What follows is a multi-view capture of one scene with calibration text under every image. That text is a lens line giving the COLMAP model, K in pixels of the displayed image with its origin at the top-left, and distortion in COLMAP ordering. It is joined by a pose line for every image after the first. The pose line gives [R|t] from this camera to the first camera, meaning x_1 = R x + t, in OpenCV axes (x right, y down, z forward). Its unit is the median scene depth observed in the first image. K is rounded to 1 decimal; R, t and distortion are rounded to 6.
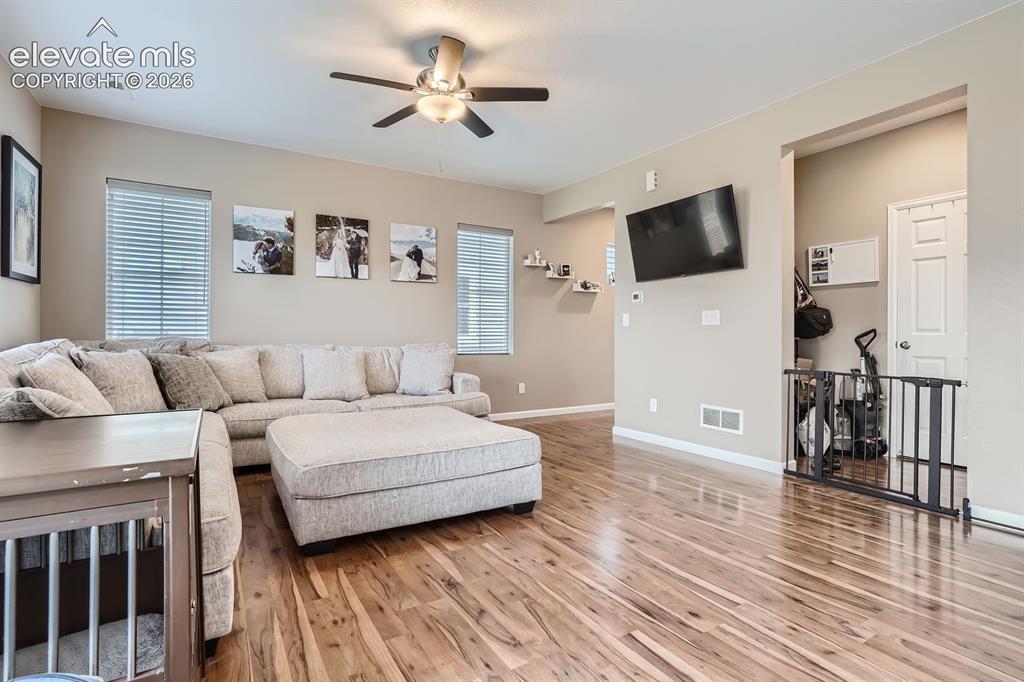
lens RADIAL K [[499.3, 0, 511.7], [0, 499.3, 336.4], [0, 0, 1]] dist [-0.034440, 0.013126]
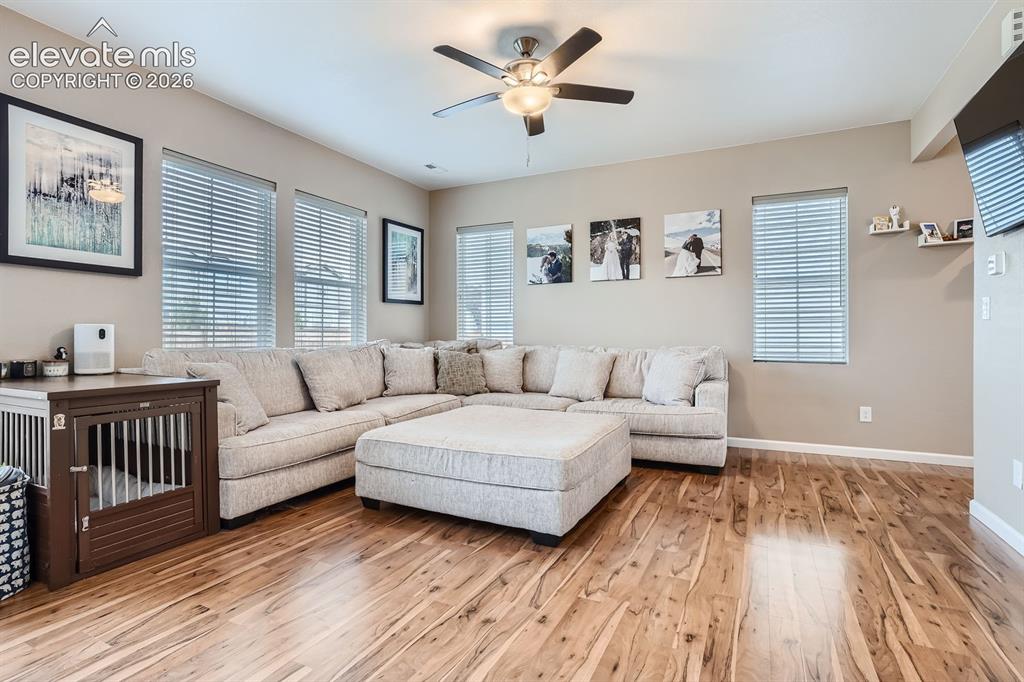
lens RADIAL K [[499.3, 0, 512.0], [0, 499.3, 340.4], [0, 0, 1]] dist [-0.034440, 0.013126]
pose [[0.540718, 0.005303, -0.841187, 0.410823], [-0.002119, 0.999986, 0.004941, 0.000194], [0.841201, -0.000889, 0.540721, 0.285541]]
